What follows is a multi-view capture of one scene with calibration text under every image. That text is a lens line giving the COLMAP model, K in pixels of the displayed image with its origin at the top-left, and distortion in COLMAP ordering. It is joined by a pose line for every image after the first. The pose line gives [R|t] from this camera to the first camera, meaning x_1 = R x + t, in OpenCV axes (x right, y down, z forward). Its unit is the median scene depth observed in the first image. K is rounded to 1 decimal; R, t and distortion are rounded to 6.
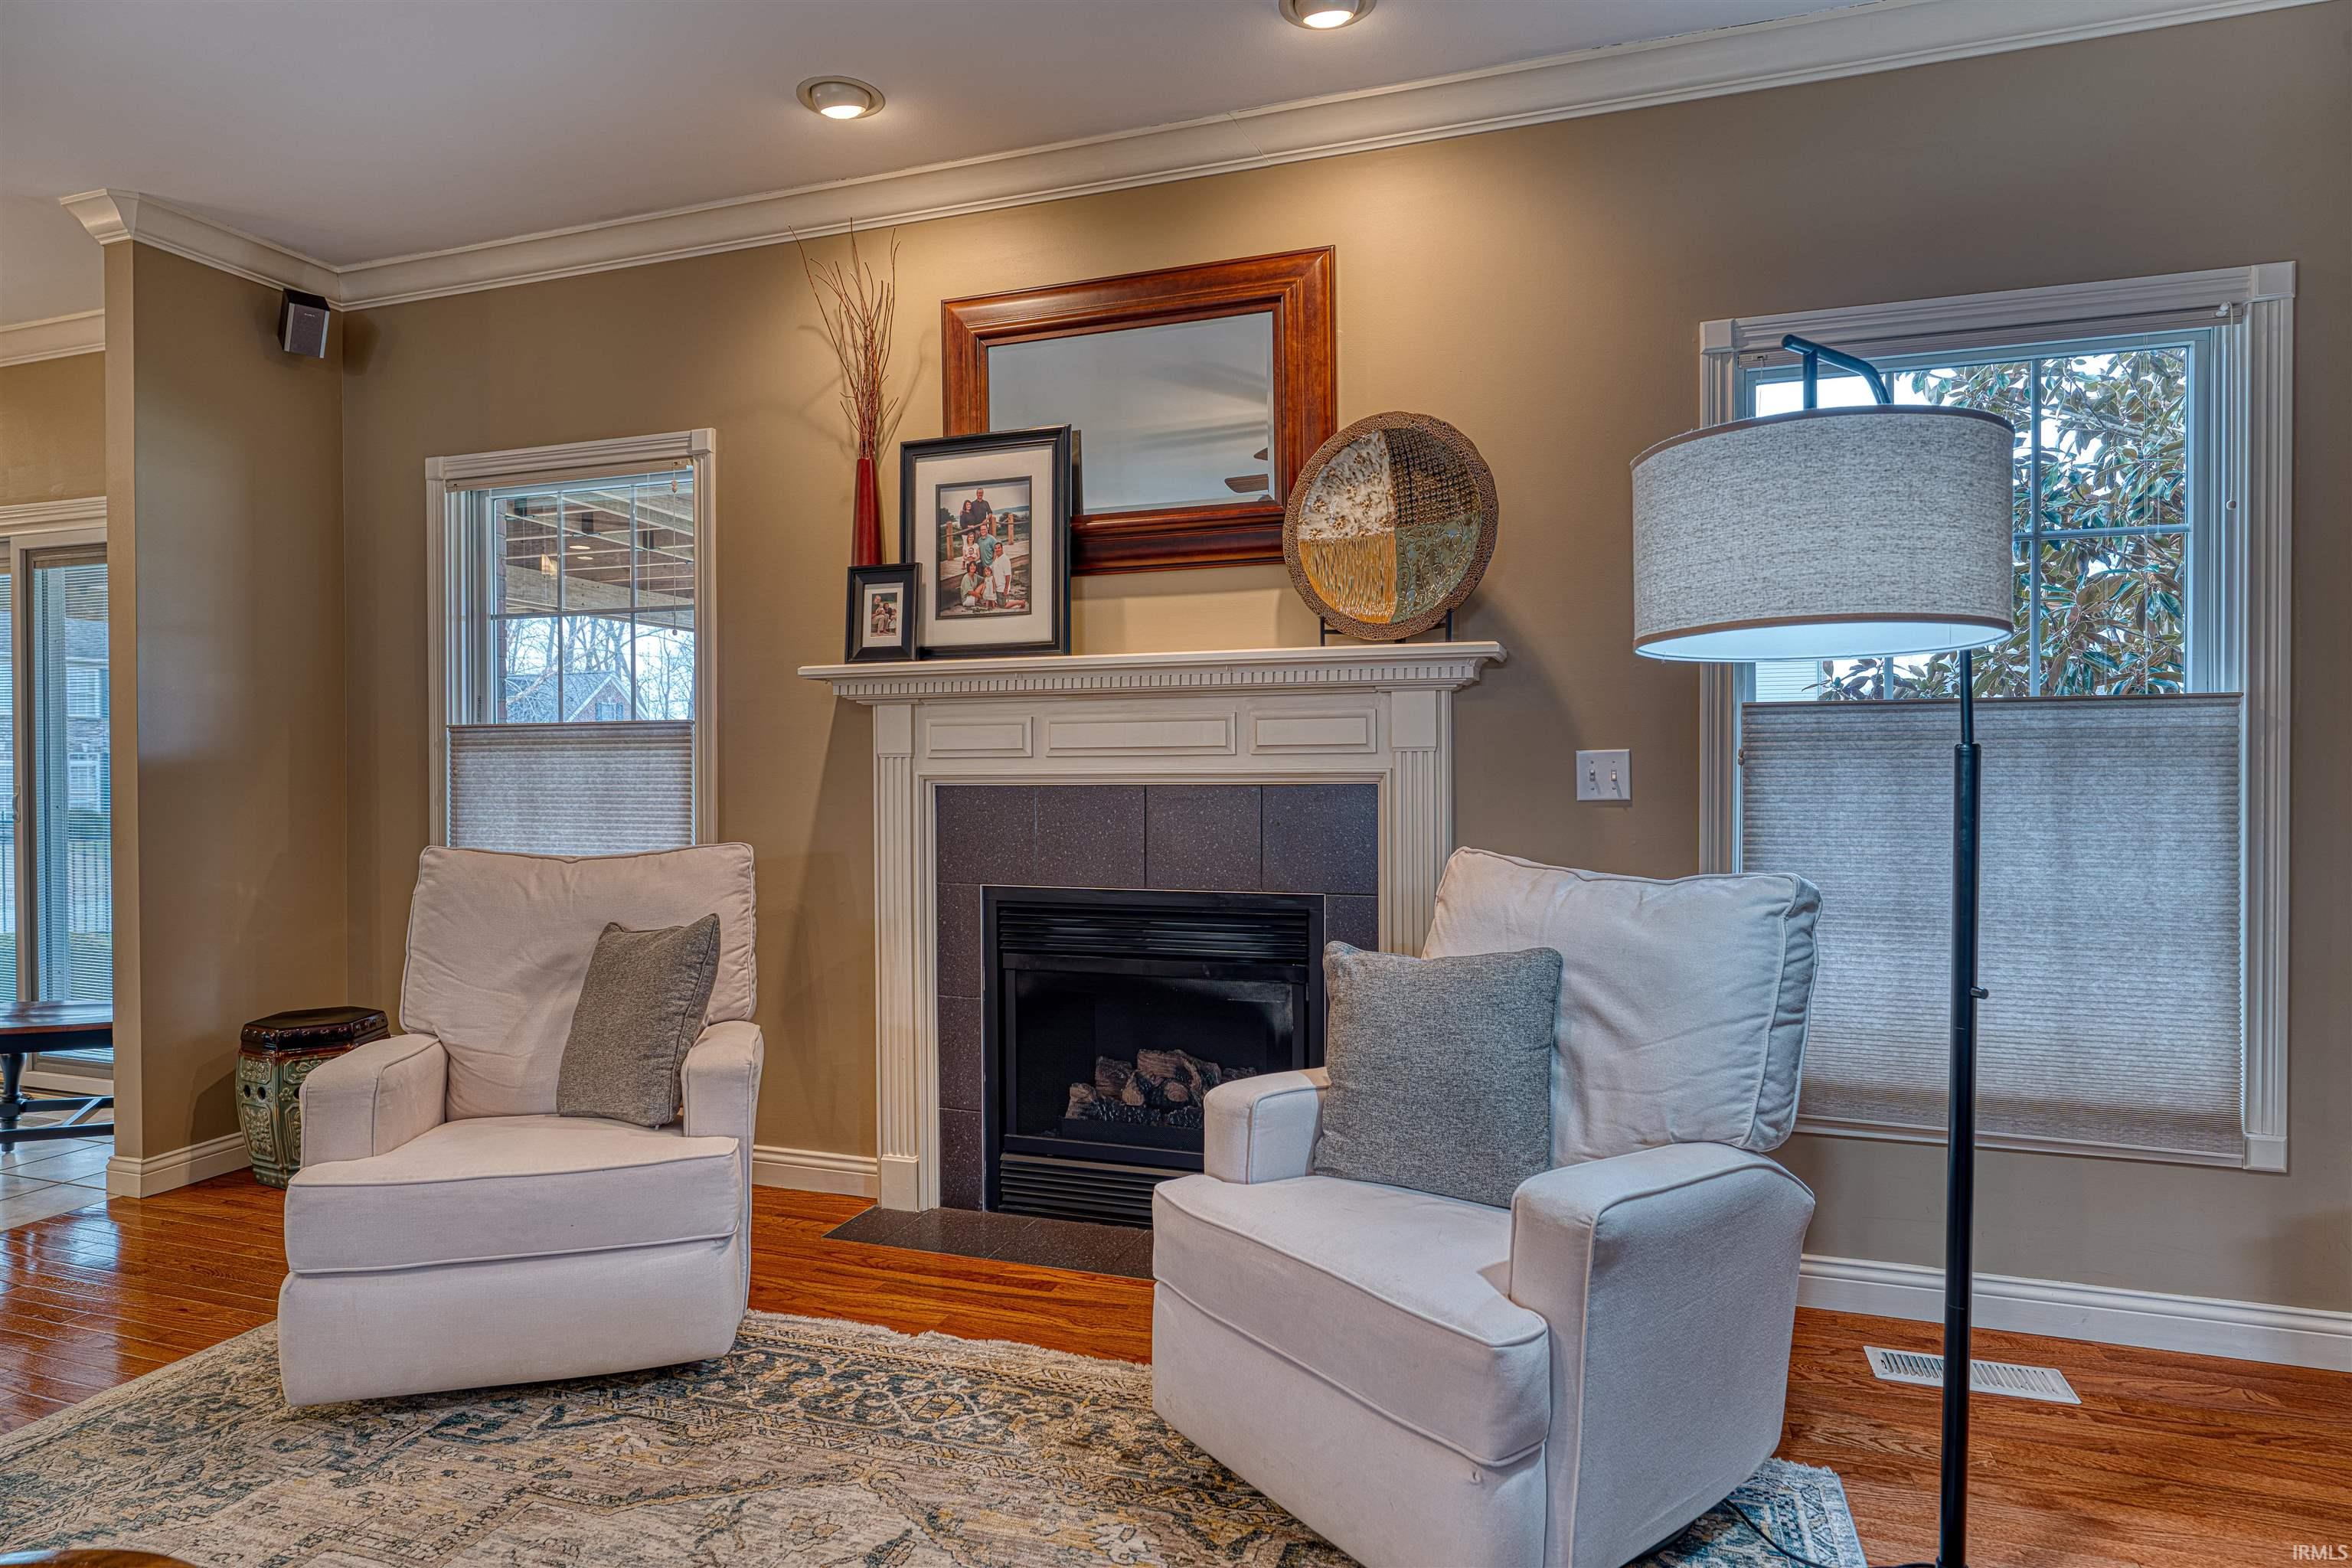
lens RADIAL K [[1297.3, 0, 1178.0], [0, 1297.3, 777.5], [0, 0, 1]] dist [-0.013192, 0.000187]
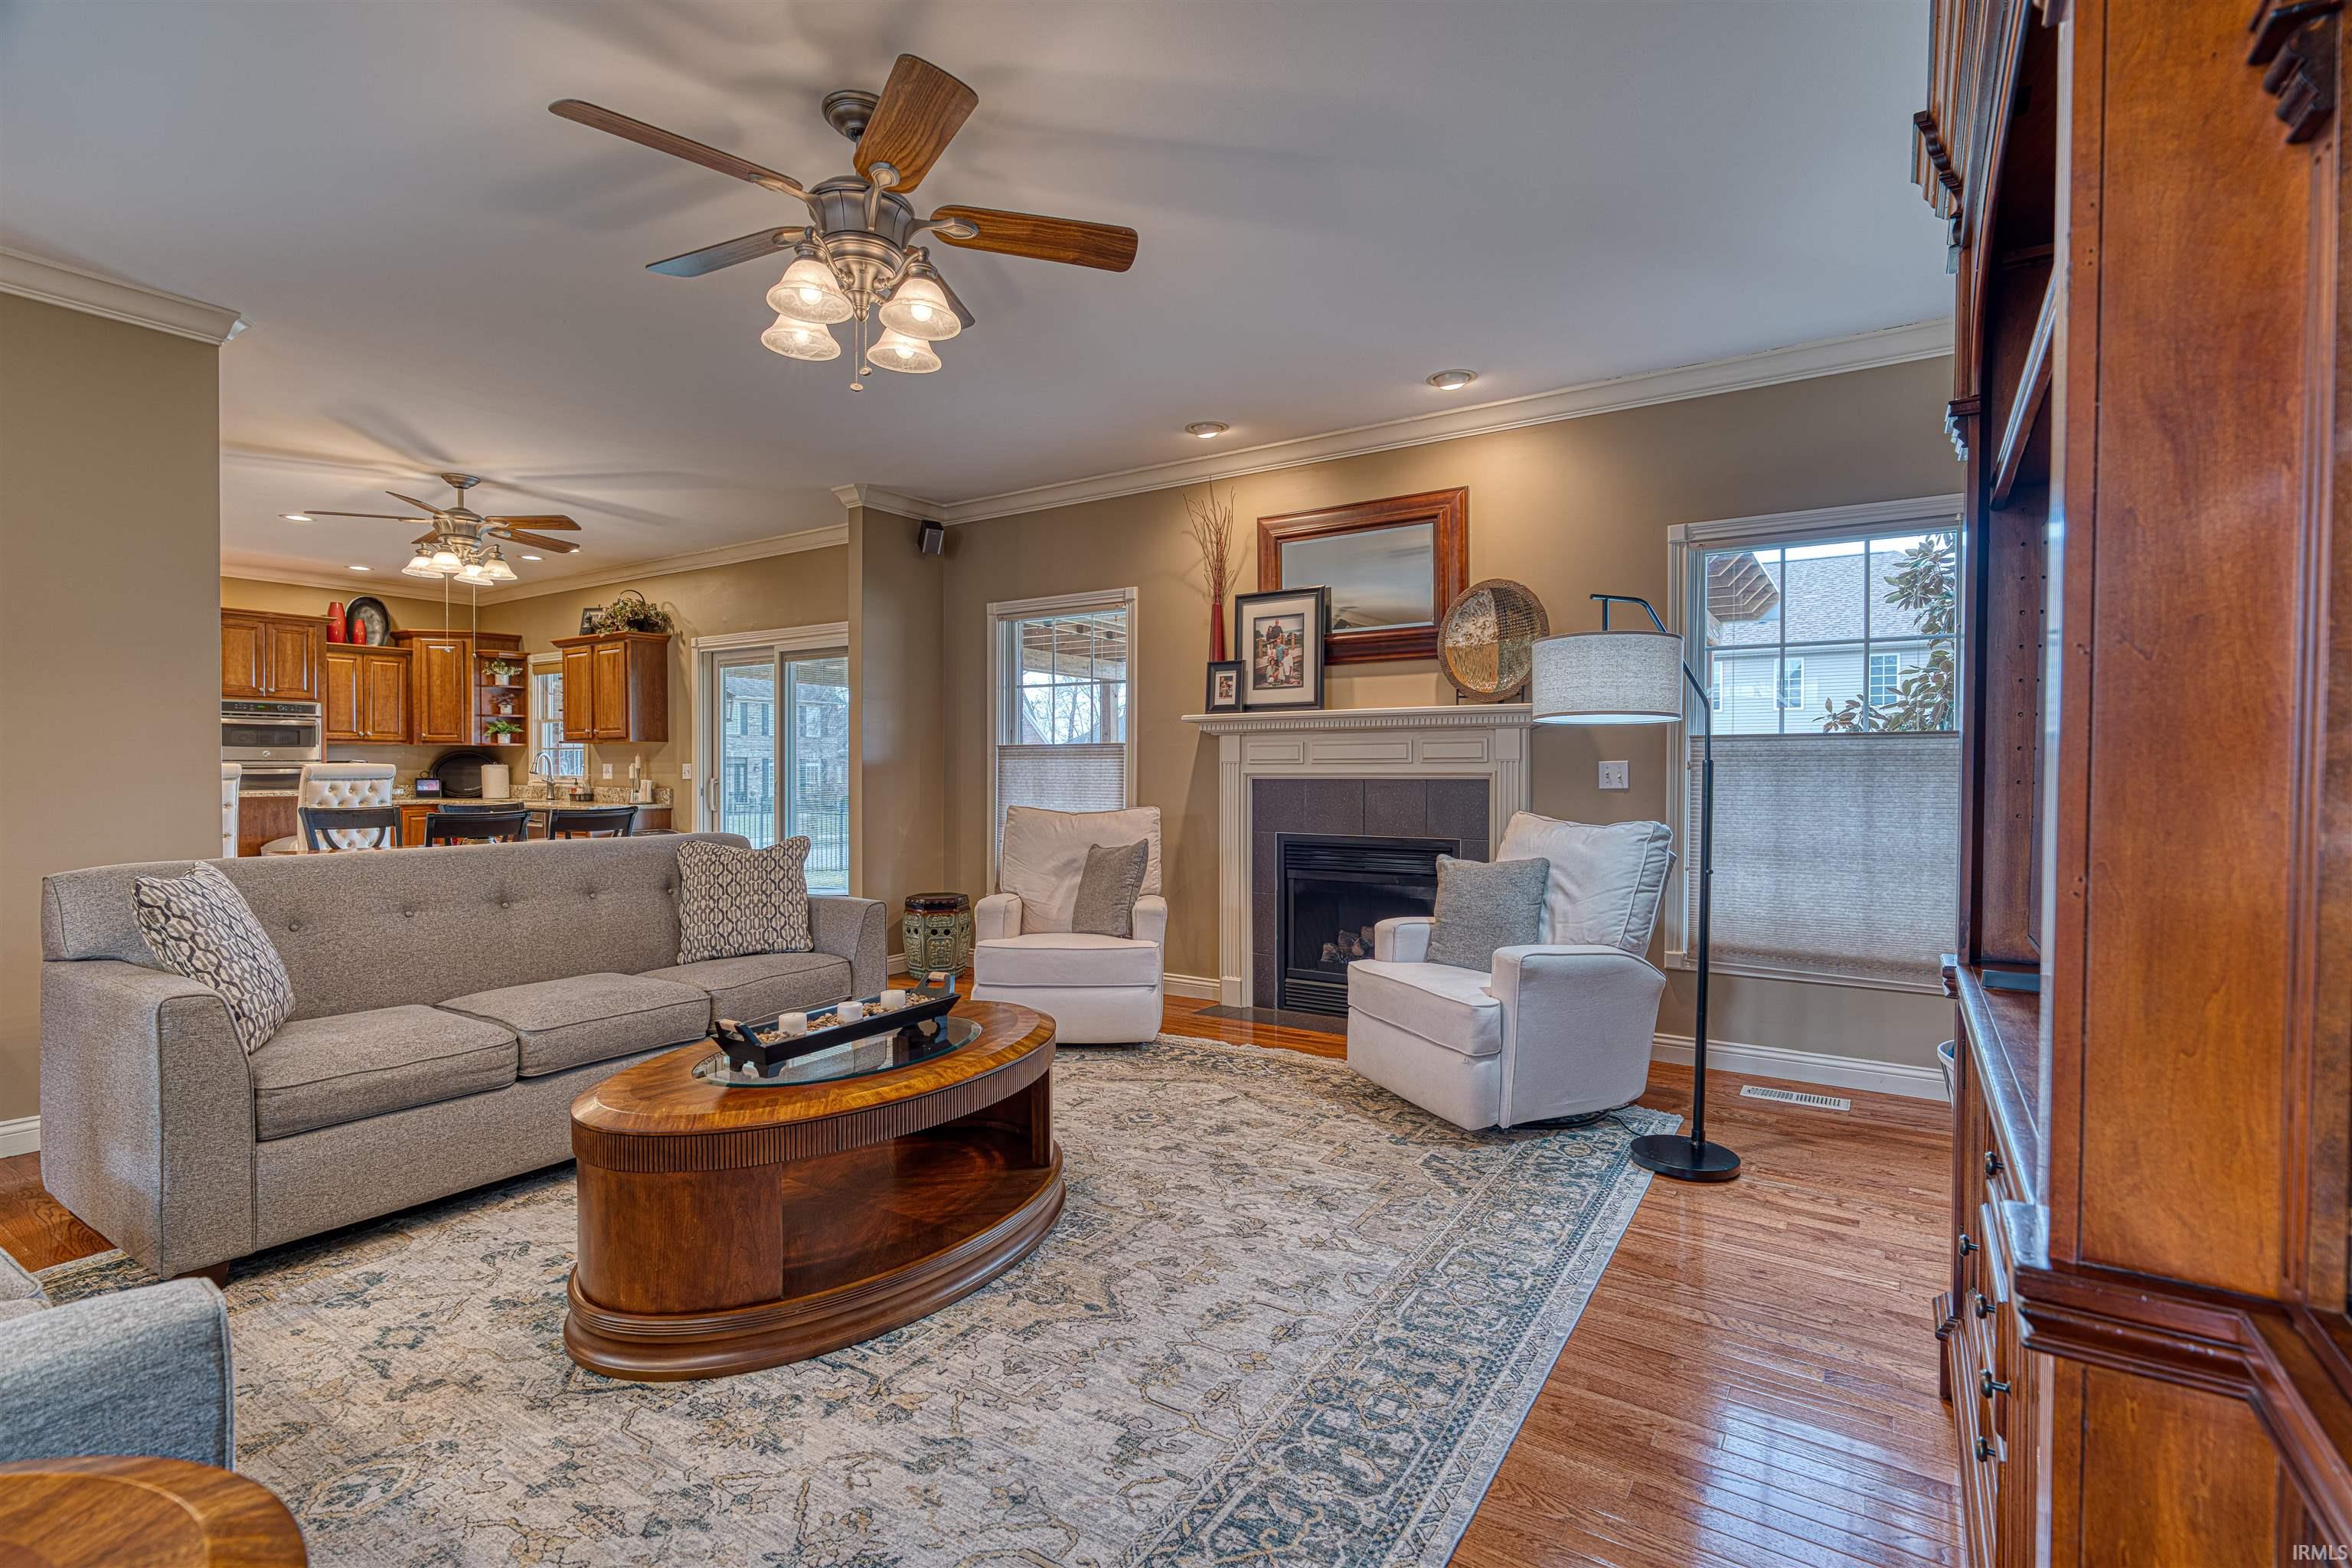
lens RADIAL K [[1084.0, 0, 1179.7], [0, 1084.0, 782.5], [0, 0, 1]] dist [-0.008452, 0.005036]
pose [[0.967593, 0.008504, -0.252372, 0.110372], [-0.007742, 0.999962, 0.004012, 0.006699], [0.252396, -0.001928, 0.967622, -0.559588]]
